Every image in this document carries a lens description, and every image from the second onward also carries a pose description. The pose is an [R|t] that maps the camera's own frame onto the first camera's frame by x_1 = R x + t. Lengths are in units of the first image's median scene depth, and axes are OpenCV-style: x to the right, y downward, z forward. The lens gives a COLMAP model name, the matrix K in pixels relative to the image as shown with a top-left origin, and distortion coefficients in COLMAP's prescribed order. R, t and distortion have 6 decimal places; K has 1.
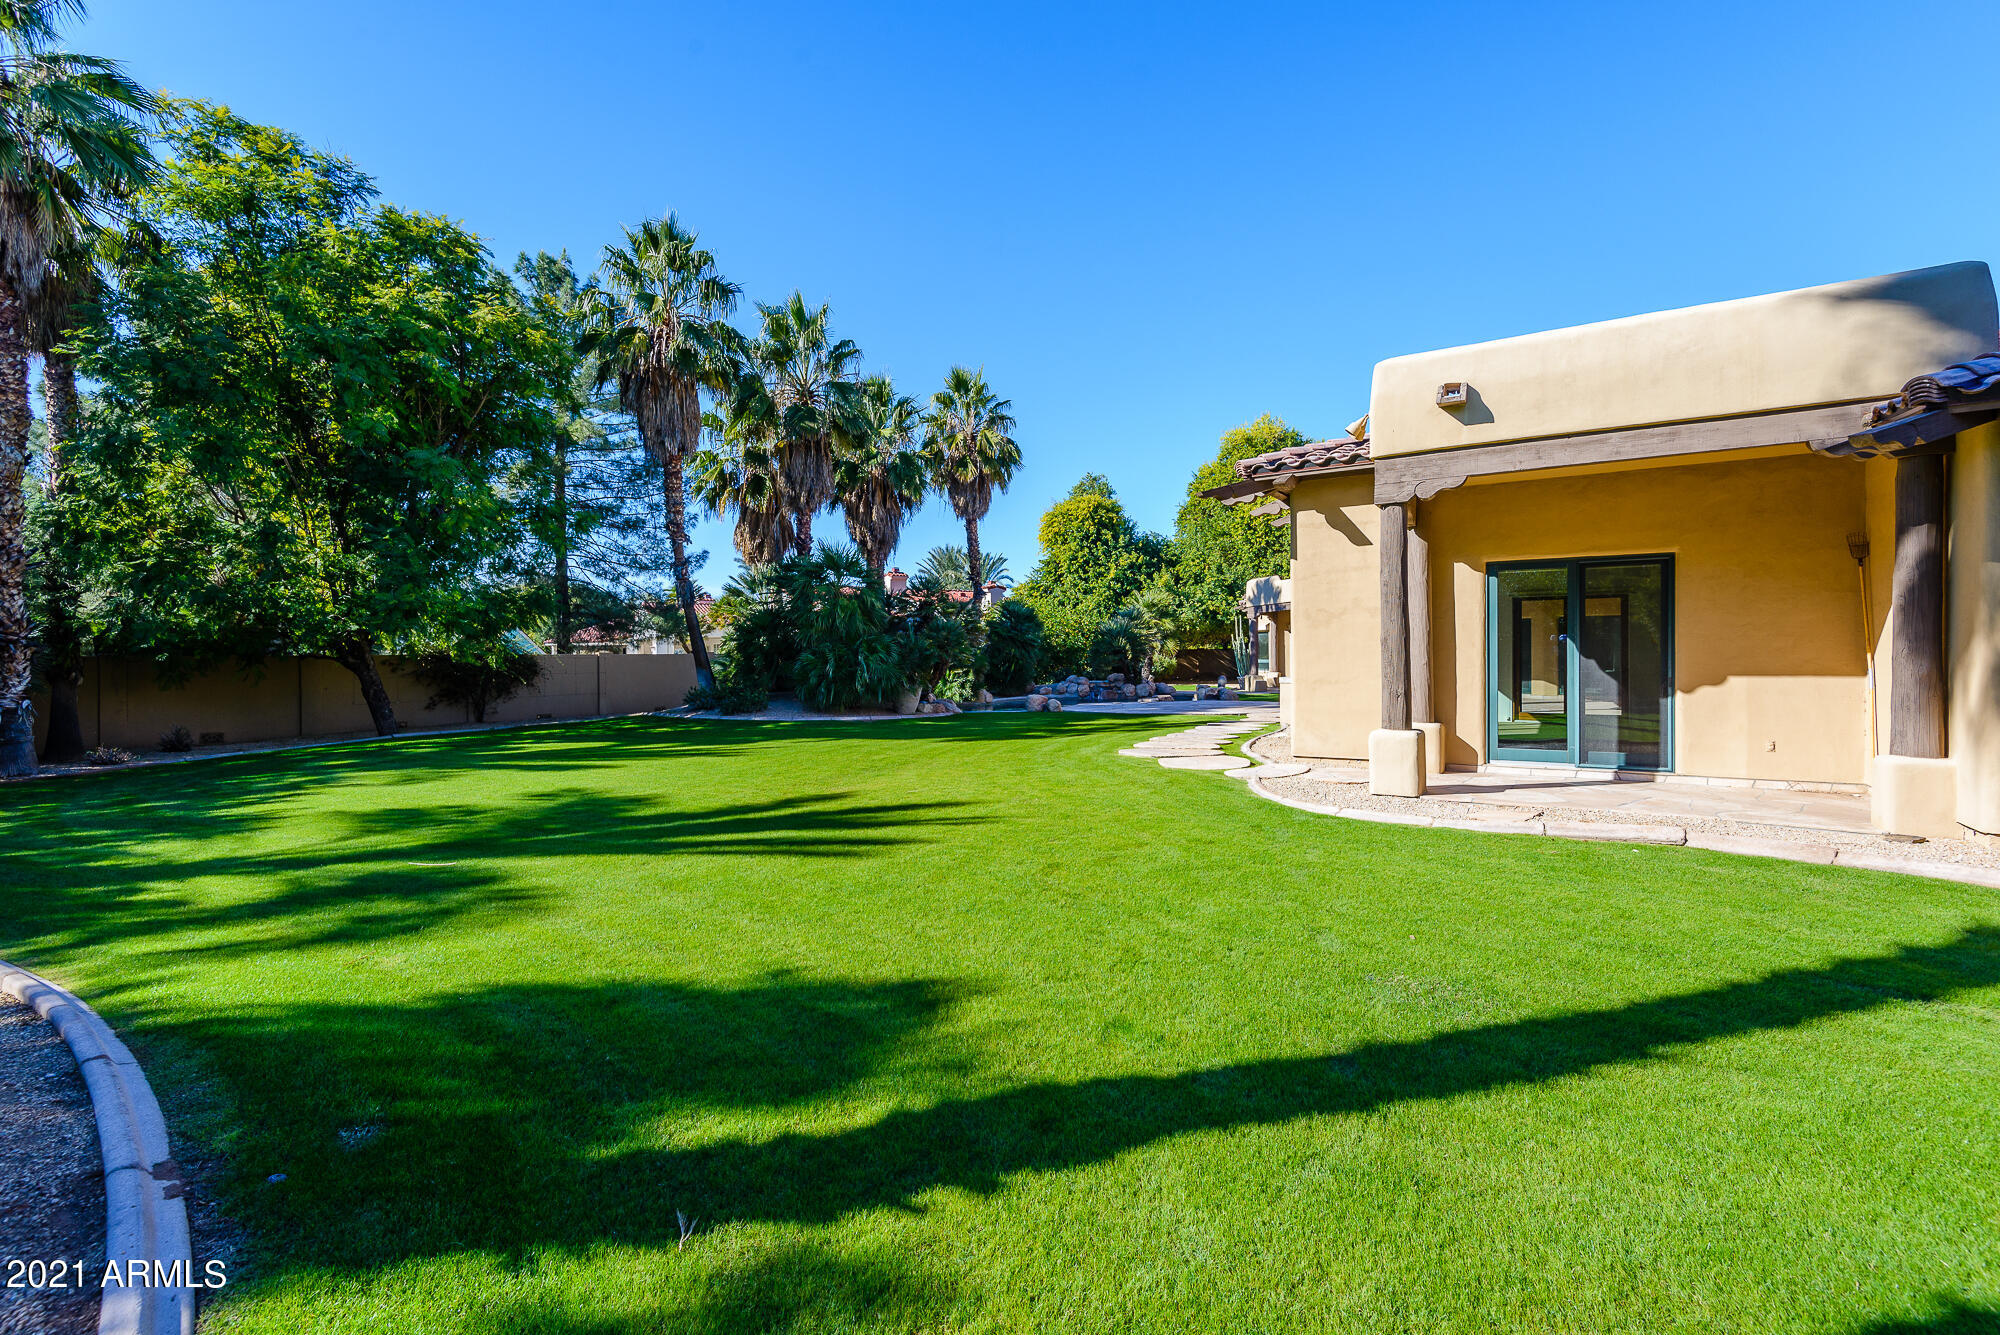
lens RADIAL K [[896.4, 0, 994.2], [0, 896.4, 663.1], [0, 0, 1]] dist [0.019718, -0.013070]
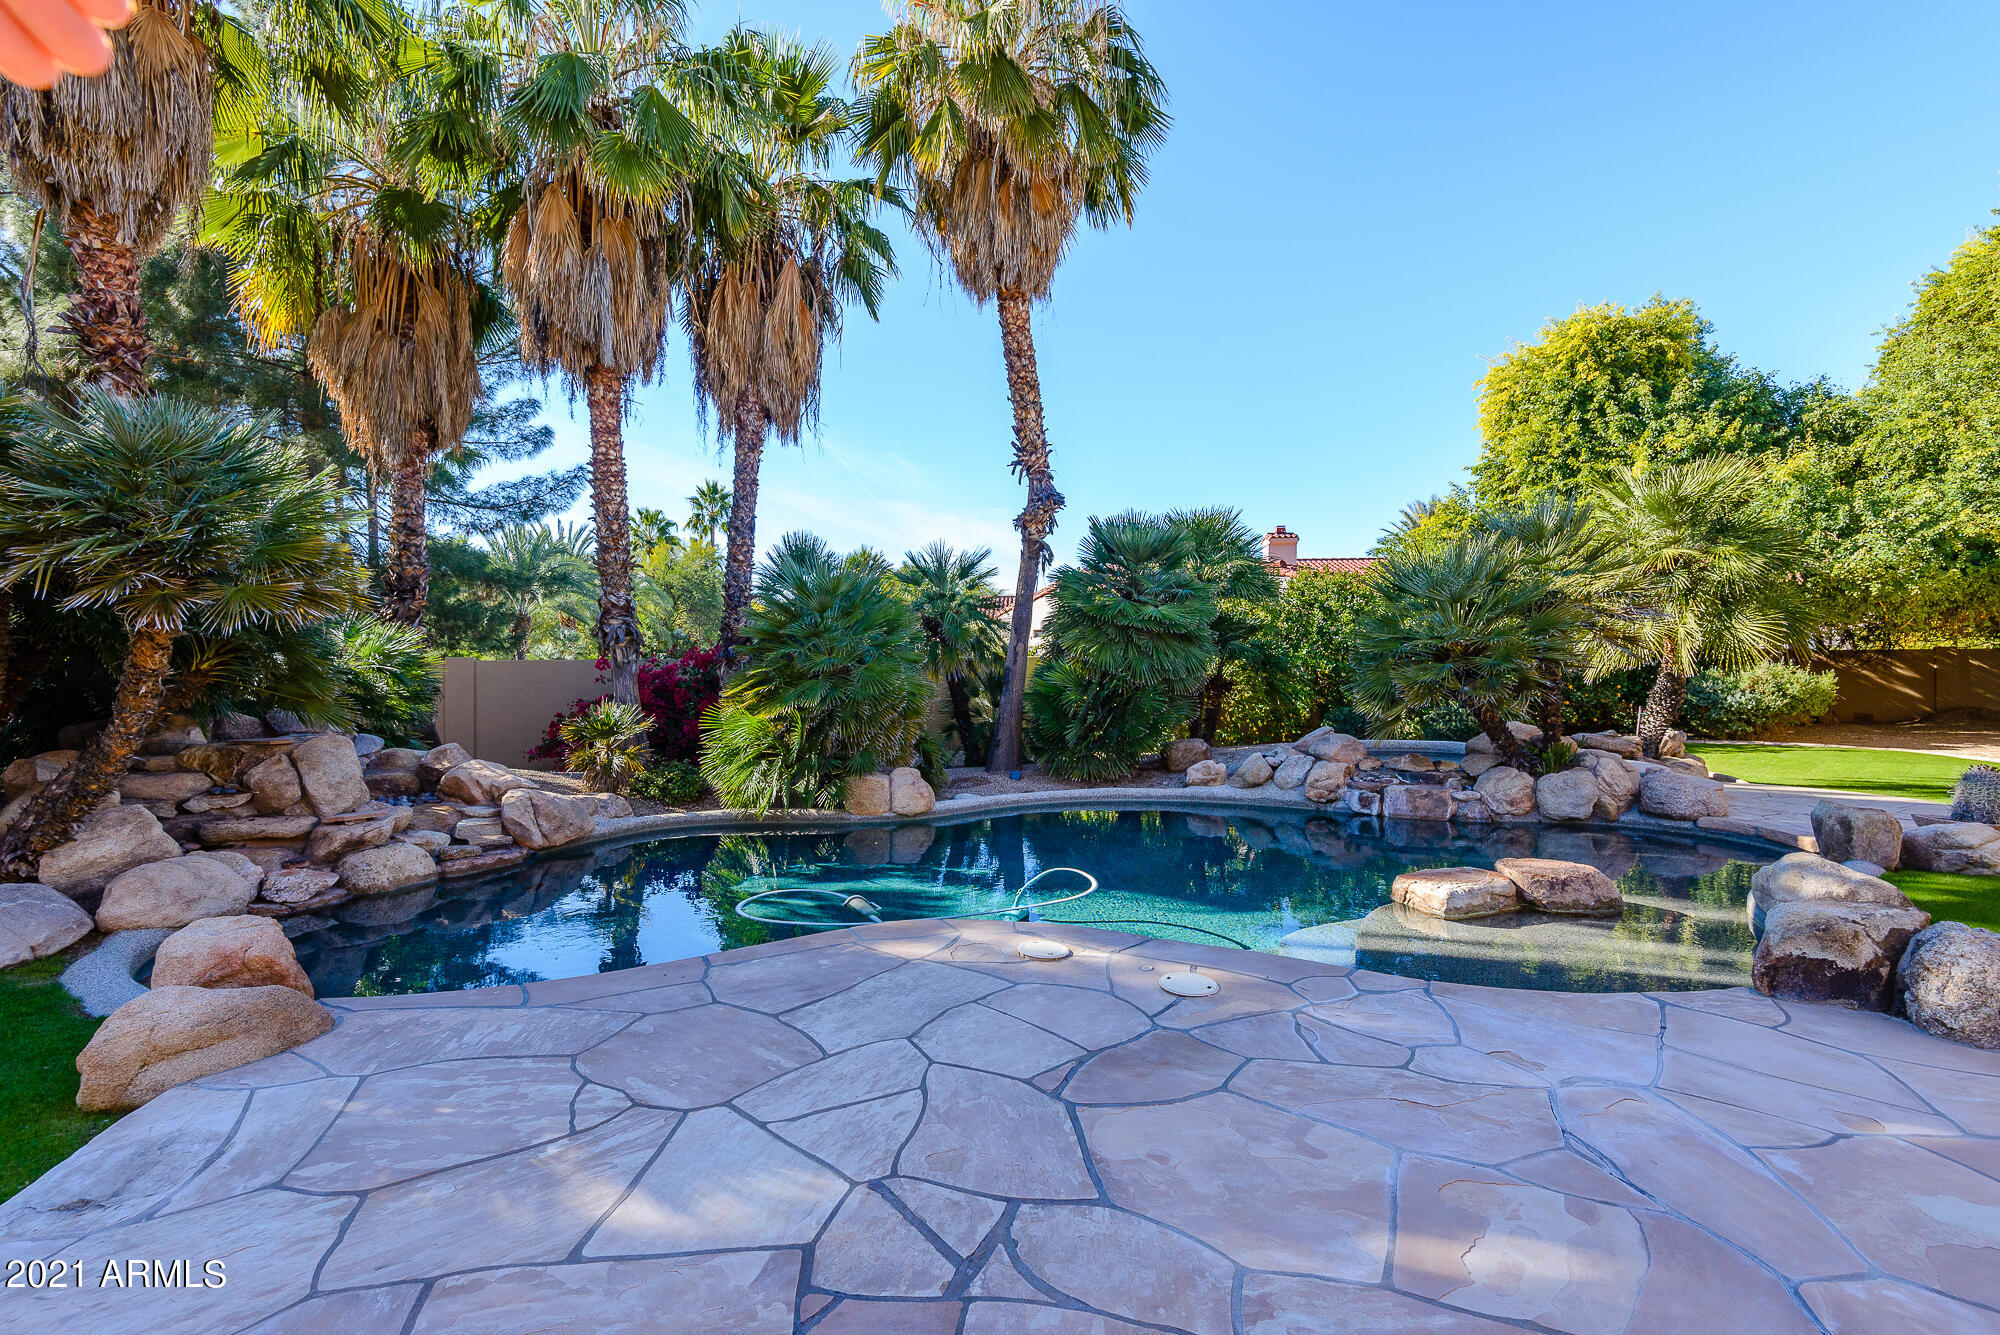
lens RADIAL K [[896.4, 0, 997.4], [0, 896.4, 665.0], [0, 0, 1]] dist [0.019718, -0.013070]
pose [[0.817666, 0.006685, -0.575654, 0.215383], [-0.008523, 0.999964, -0.000494, -0.009014], [0.575630, 0.005310, 0.817693, 0.797954]]
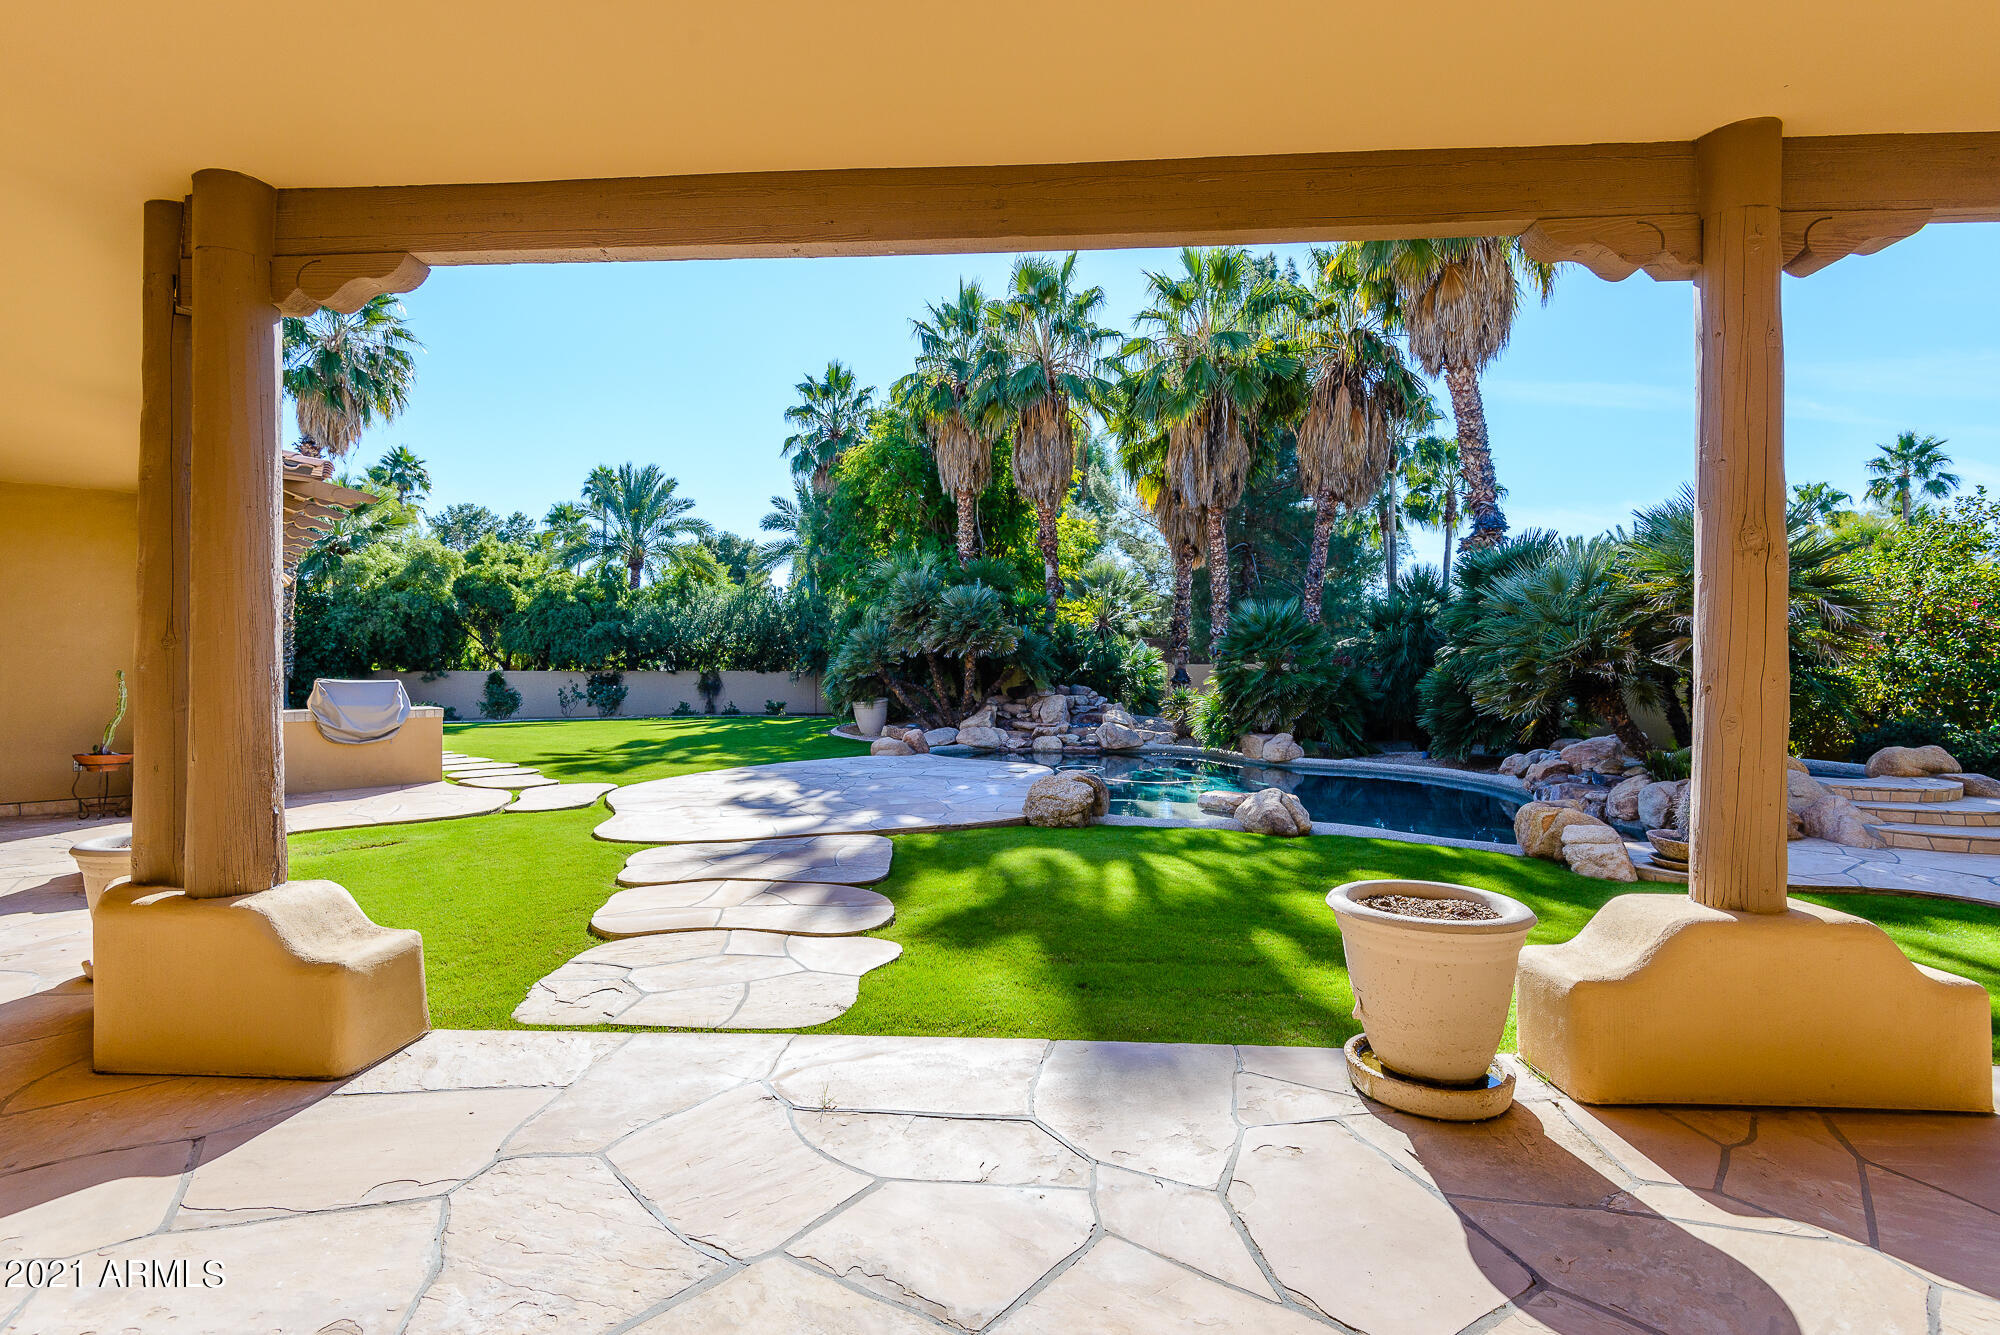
lens RADIAL K [[896.4, 0, 1044.4], [0, 896.4, 677.9], [0, 0, 1]] dist [0.019718, -0.013070]
pose [[-0.260361, 0.021215, -0.965278, 0.557220], [-0.009313, 0.999657, 0.024483, -0.015319], [0.965466, 0.015364, -0.260074, 1.068577]]
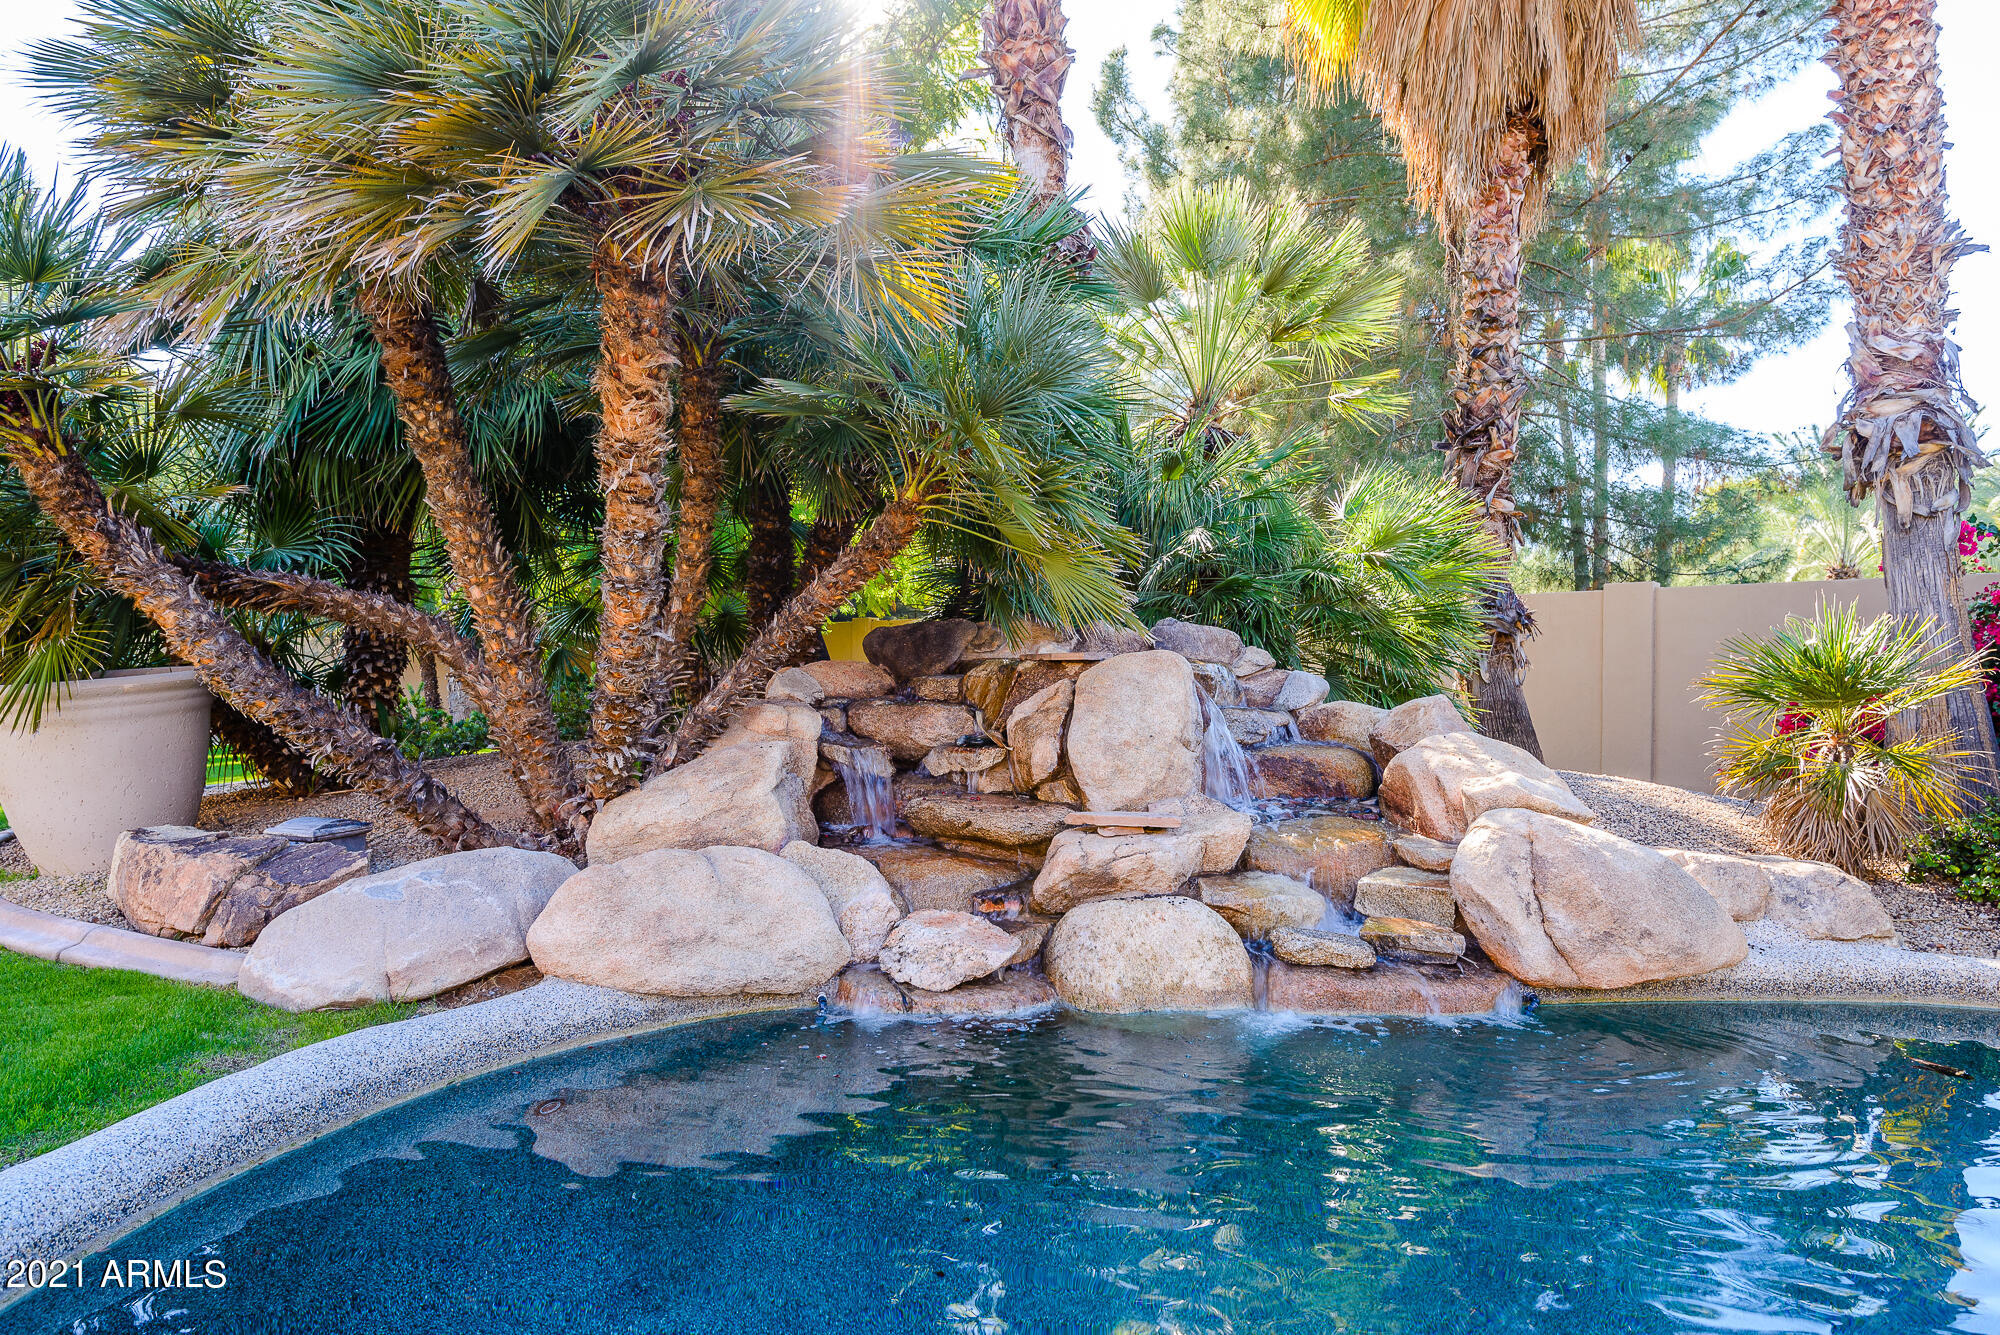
lens RADIAL K [[1268.8, 0, 961.3], [0, 1268.8, 666.6], [0, 0, 1]] dist [0.022117, -0.006541]
pose [[-0.145520, 0.015322, -0.989237, 0.082305], [-0.014416, 0.999741, 0.017605, 0.013236], [0.989250, 0.016823, -0.145262, 0.903257]]
